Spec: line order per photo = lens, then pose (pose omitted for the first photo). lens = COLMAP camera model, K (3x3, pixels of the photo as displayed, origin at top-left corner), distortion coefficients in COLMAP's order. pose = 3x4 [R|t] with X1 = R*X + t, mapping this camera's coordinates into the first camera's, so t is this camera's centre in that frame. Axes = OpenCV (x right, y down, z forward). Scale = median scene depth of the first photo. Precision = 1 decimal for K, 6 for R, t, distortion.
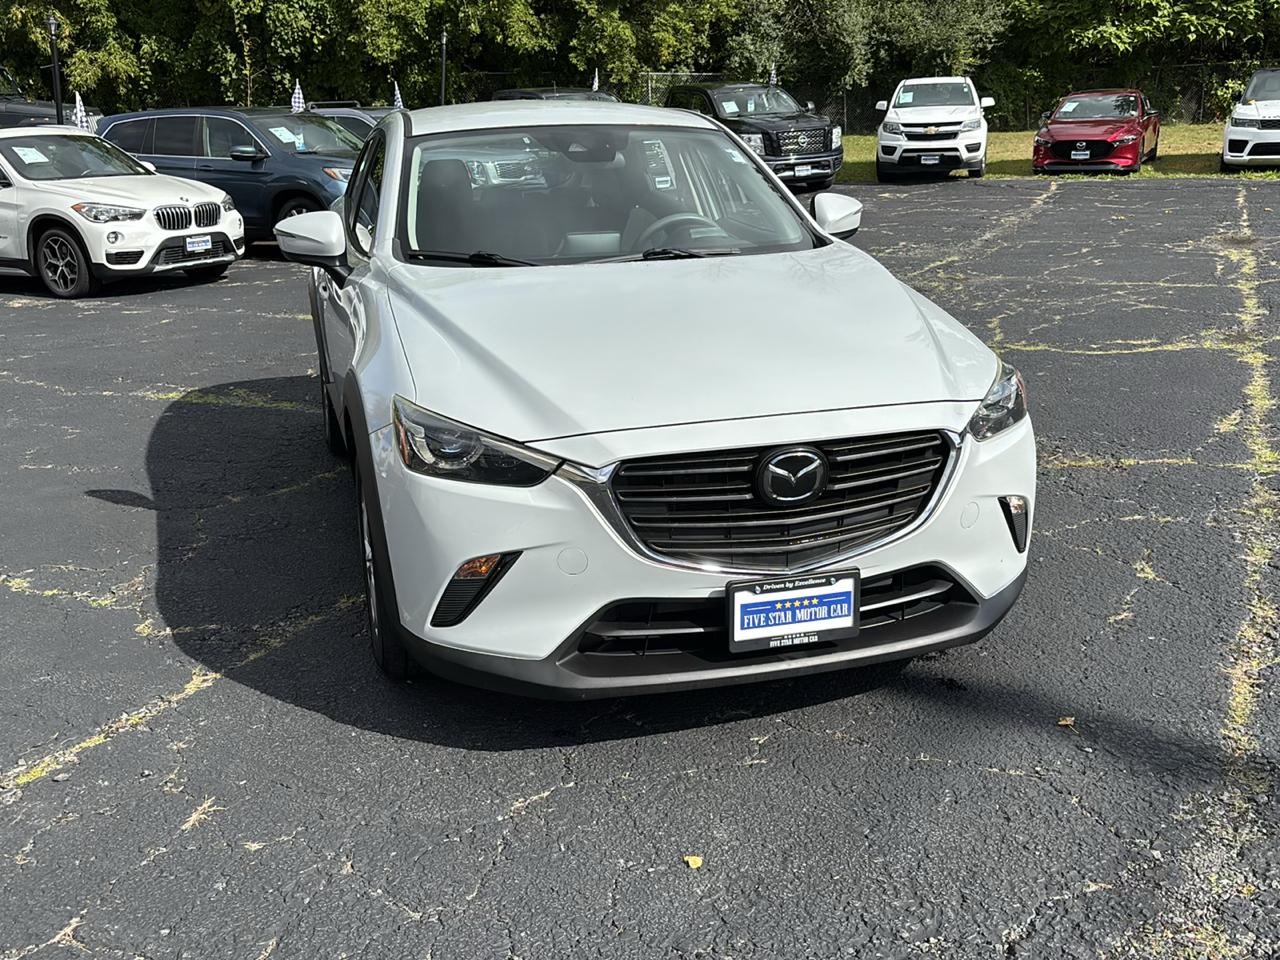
lens RADIAL K [[1240.6, 0, 641.7], [0, 1240.6, 466.4], [0, 0, 1]] dist [-0.014048, 0.077777]
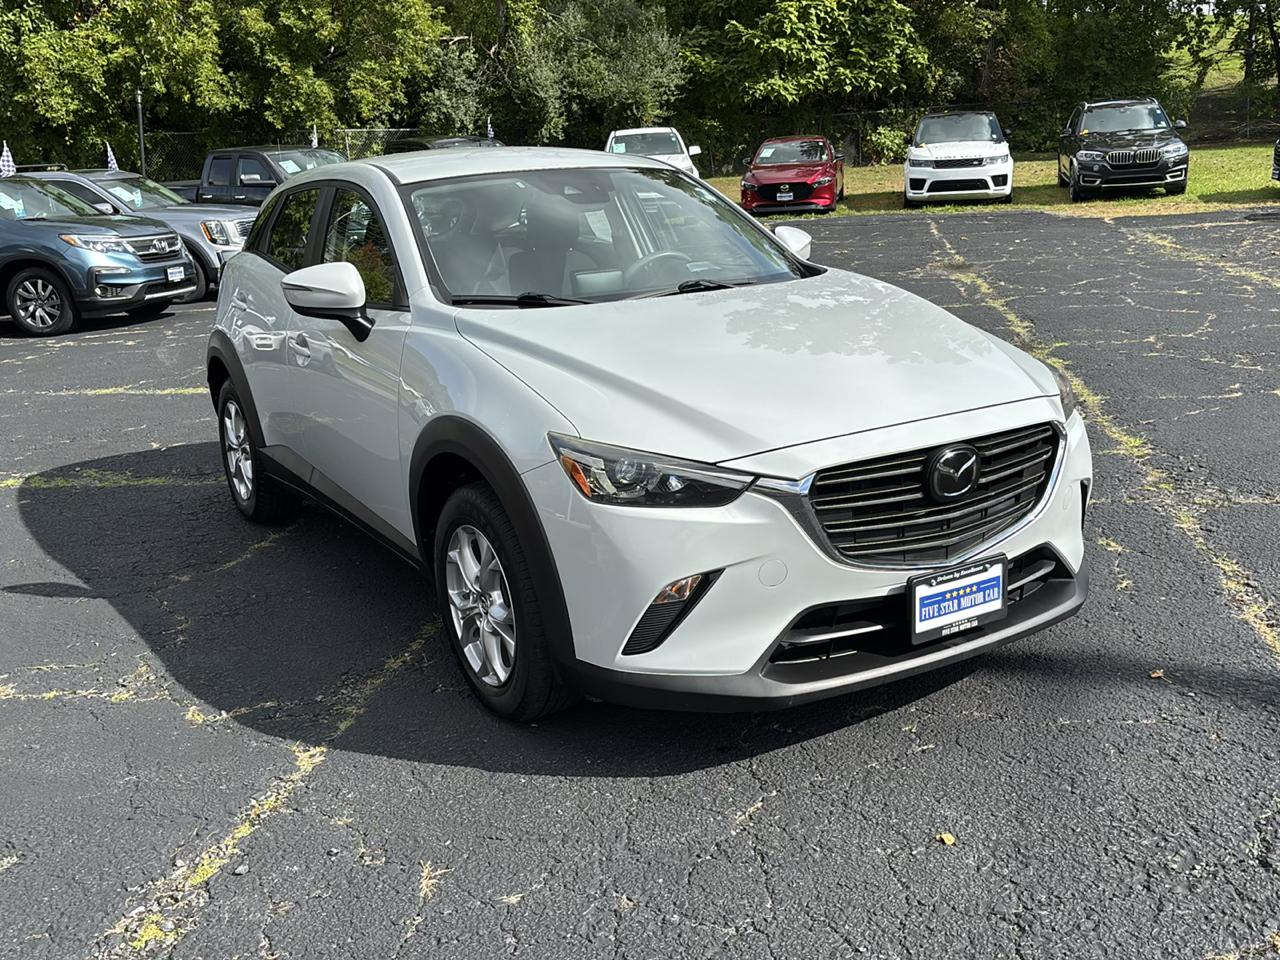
lens RADIAL K [[1233.6, 0, 641.8], [0, 1233.6, 478.3], [0, 0, 1]] dist [0.003788, 0.039058]
pose [[0.965561, -0.089788, 0.244191, -0.064425], [0.097388, 0.995061, -0.019206, 0.000911], [-0.241261, 0.042326, 0.969537, 0.003314]]
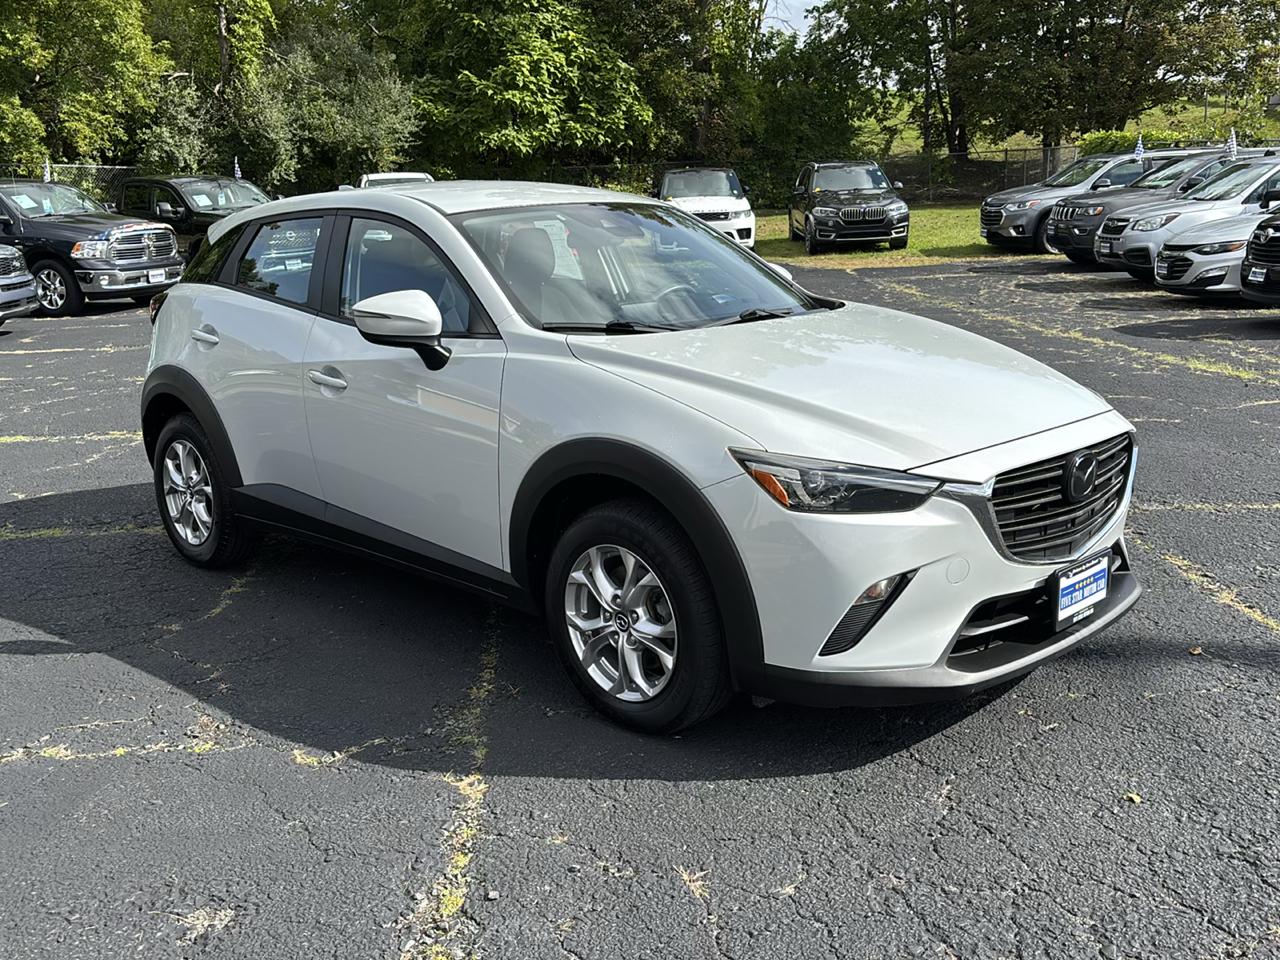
lens RADIAL K [[1233.6, 0, 641.8], [0, 1233.6, 478.3], [0, 0, 1]] dist [0.003788, 0.039058]
pose [[0.878503, -0.105935, 0.465844, -0.130306], [0.135413, 0.990330, -0.030160, -0.001994], [-0.458144, 0.089577, 0.884353, 0.020205]]
